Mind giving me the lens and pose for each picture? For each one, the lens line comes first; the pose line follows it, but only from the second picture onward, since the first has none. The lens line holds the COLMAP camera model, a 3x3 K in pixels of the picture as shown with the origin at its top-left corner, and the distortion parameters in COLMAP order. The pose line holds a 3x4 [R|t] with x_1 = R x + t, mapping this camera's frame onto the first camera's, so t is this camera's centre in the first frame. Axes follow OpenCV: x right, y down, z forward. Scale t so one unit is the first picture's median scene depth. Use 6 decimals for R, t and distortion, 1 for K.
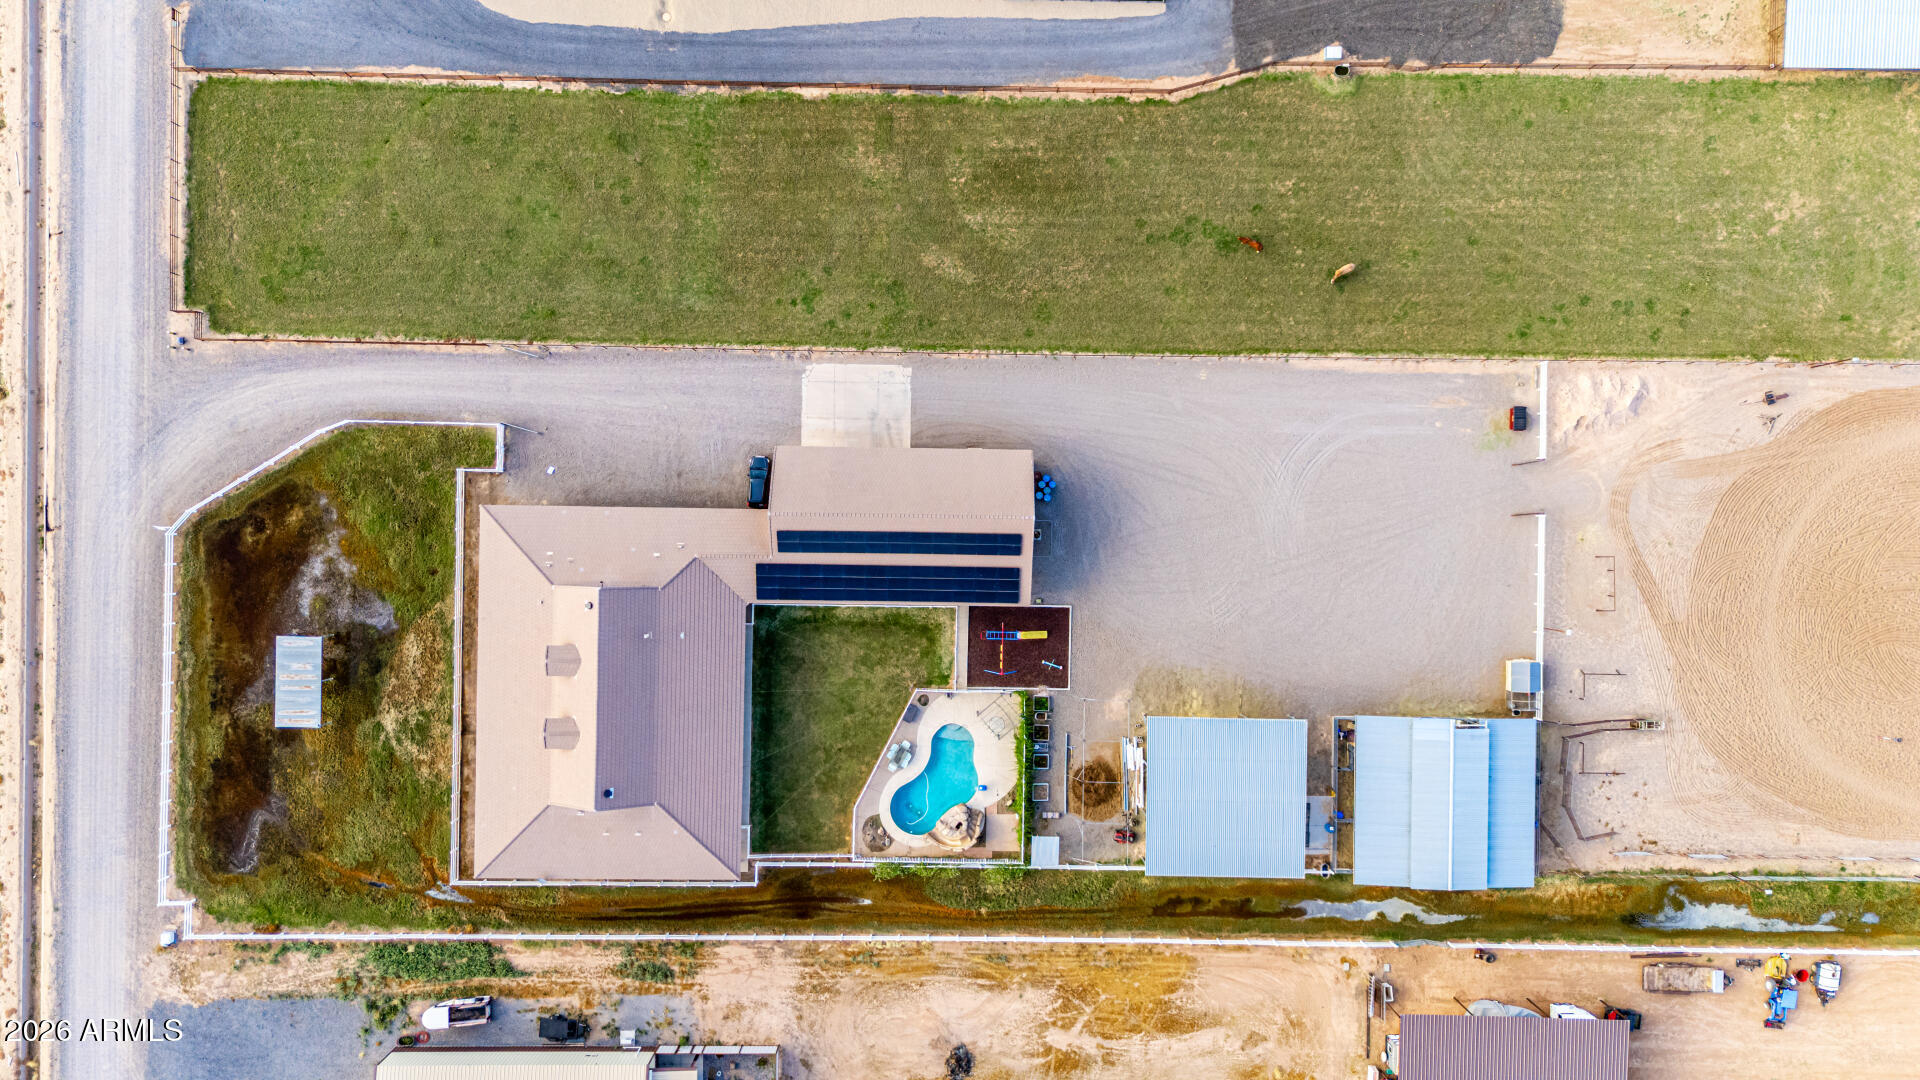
lens RADIAL K [[1410.0, 0, 960.0], [0, 1410.0, 540.0], [0, 0, 1]] dist [0.065953, -0.052909]
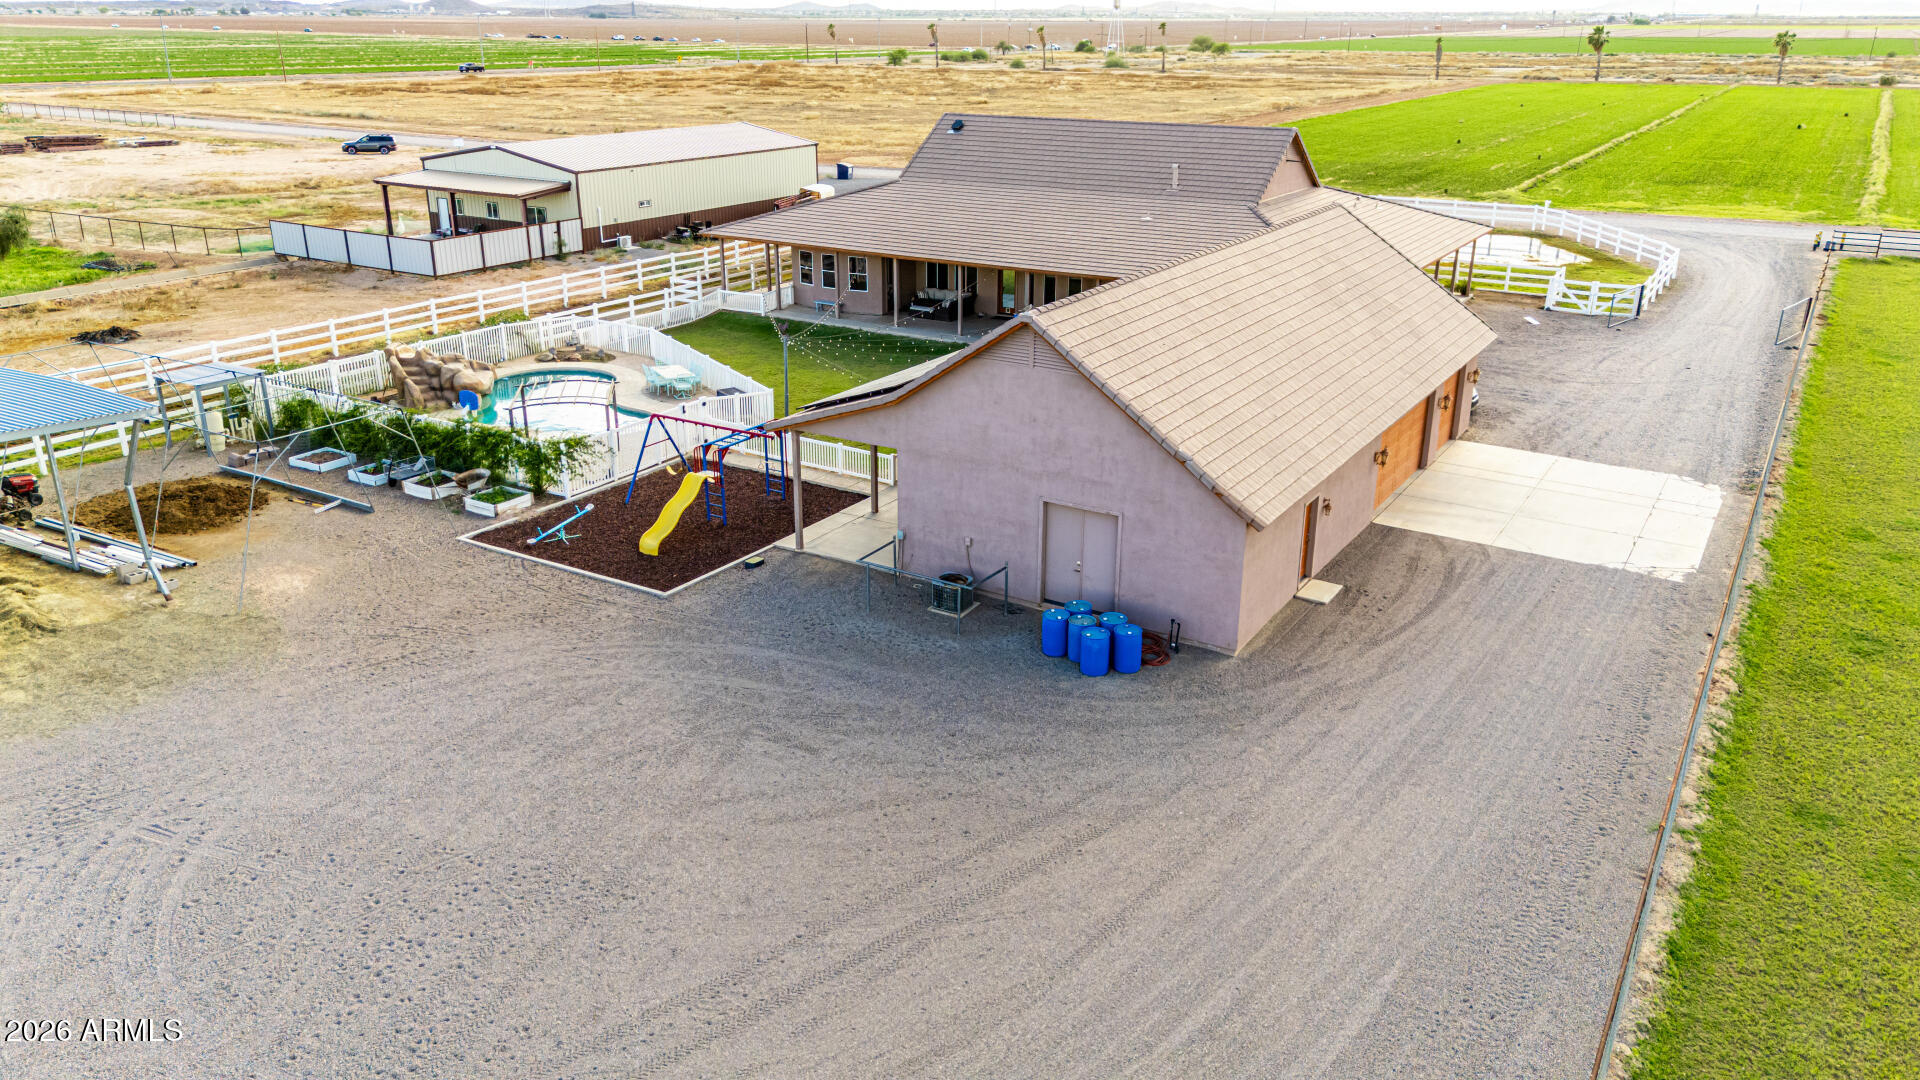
lens RADIAL K [[1410.0, 0, 960.0], [0, 1410.0, 540.0], [0, 0, 1]] dist [0.065953, -0.052909]
pose [[-0.510342, 0.286279, -0.810923, 0.271150], [-0.859942, -0.177748, 0.478441, -0.133837], [-0.007172, 0.941515, 0.336895, 0.895990]]
